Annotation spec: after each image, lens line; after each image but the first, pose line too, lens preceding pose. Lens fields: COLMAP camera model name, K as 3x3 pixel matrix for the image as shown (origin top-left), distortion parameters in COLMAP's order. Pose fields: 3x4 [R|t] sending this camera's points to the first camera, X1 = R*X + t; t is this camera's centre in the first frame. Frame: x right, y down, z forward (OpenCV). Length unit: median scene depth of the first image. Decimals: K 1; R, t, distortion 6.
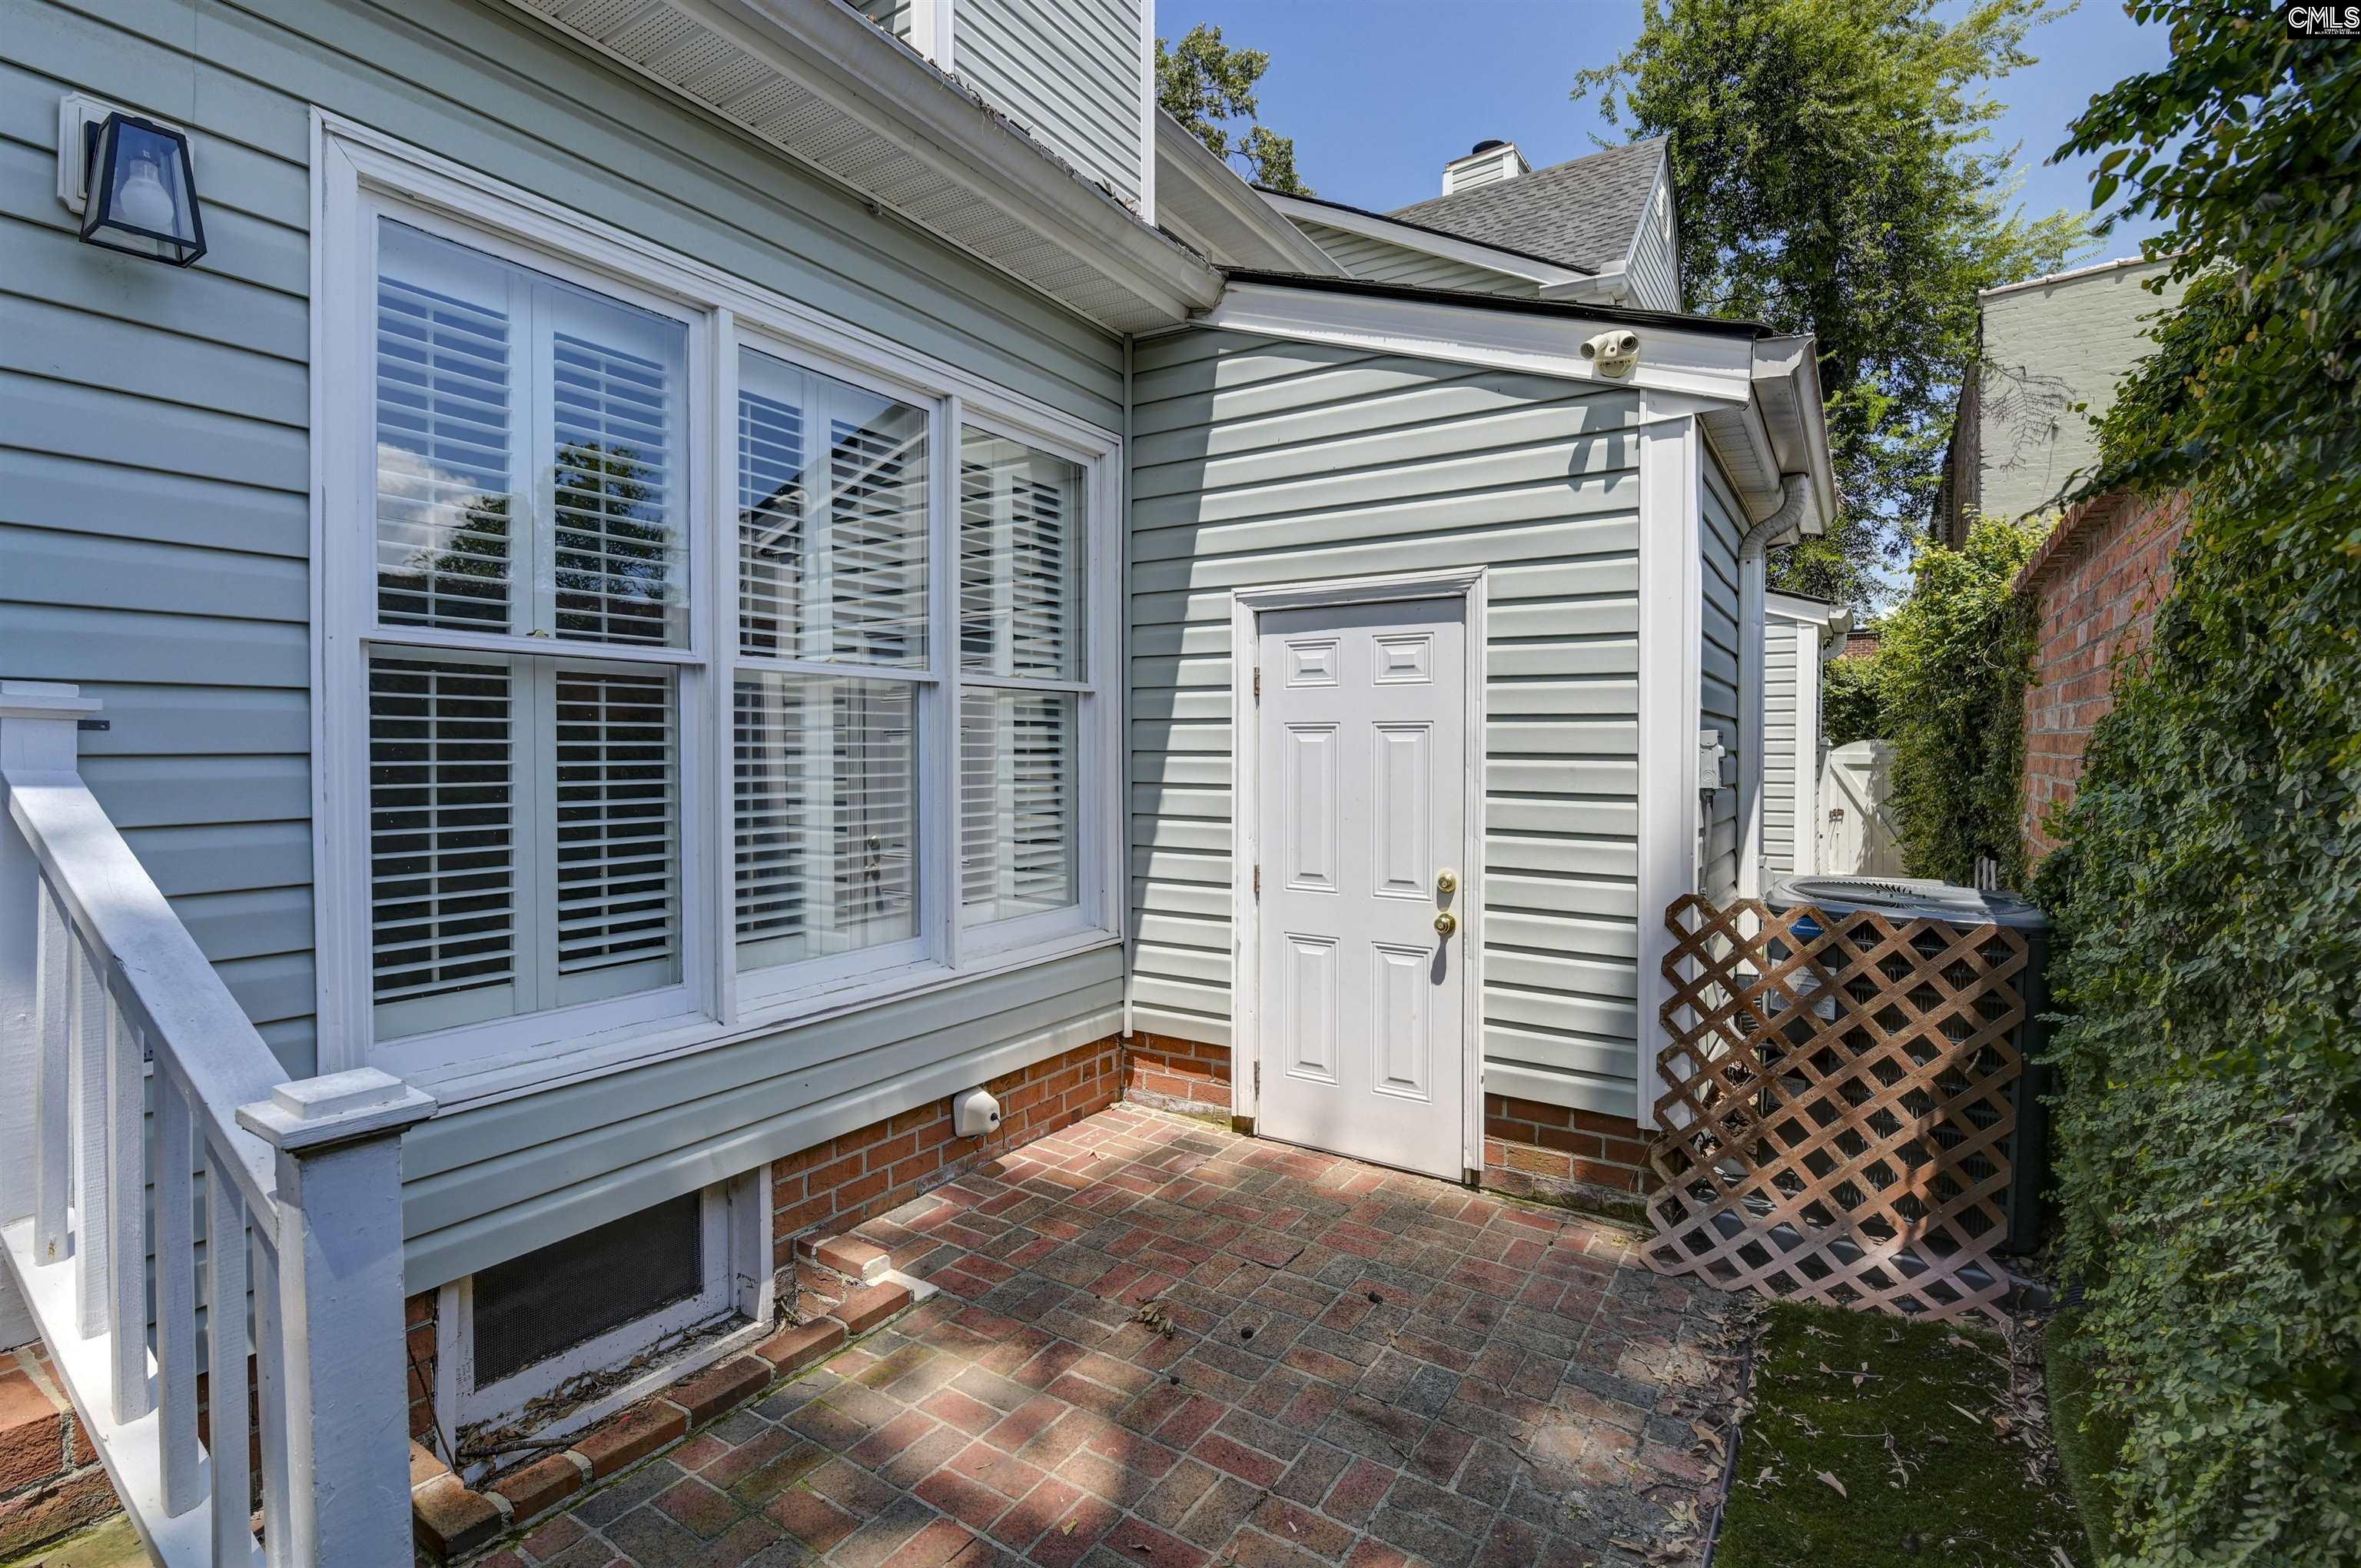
lens RADIAL K [[1074.5, 0, 1181.4], [0, 1074.5, 758.2], [0, 0, 1]] dist [-0.001678, -0.000489]
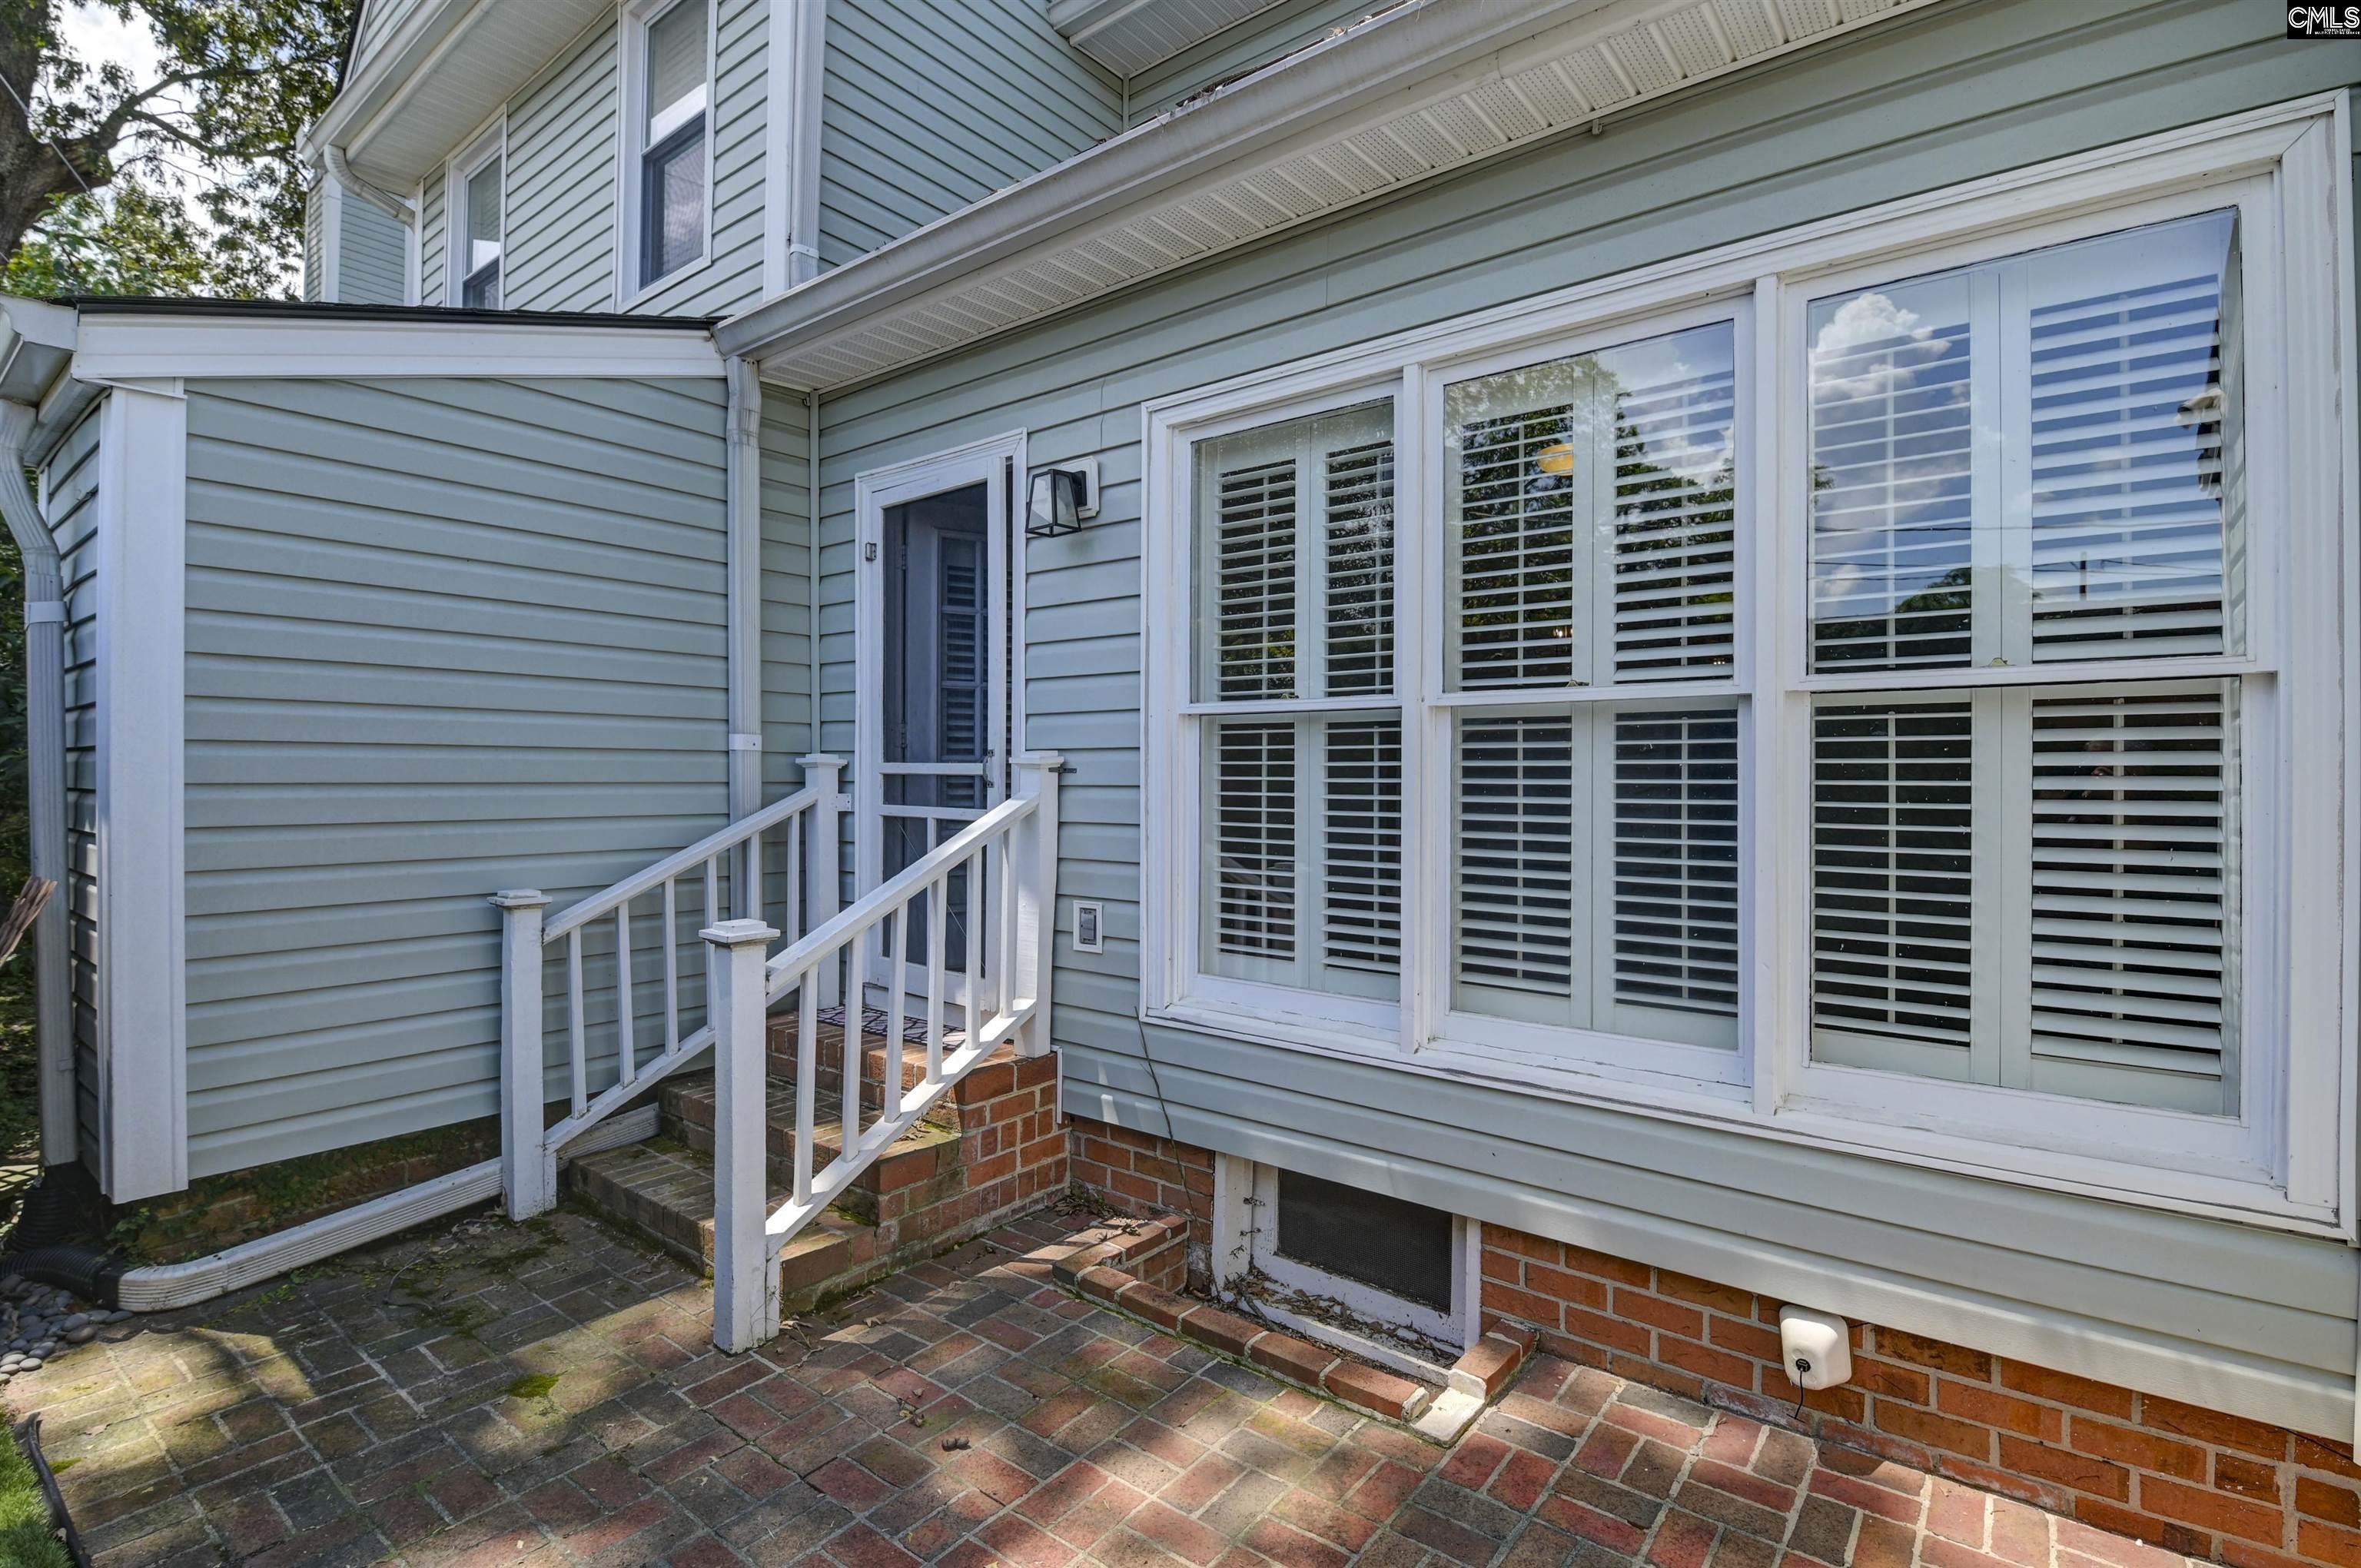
lens RADIAL K [[1067.0, 0, 1304.7], [0, 1067.0, 783.0], [0, 0, 1]] dist [0.000480, 0.000013]
pose [[-0.026515, -0.002521, -0.999645, 0.465524], [-0.019083, 0.999816, -0.002015, -0.005379], [0.999466, 0.019022, -0.026558, 0.705980]]
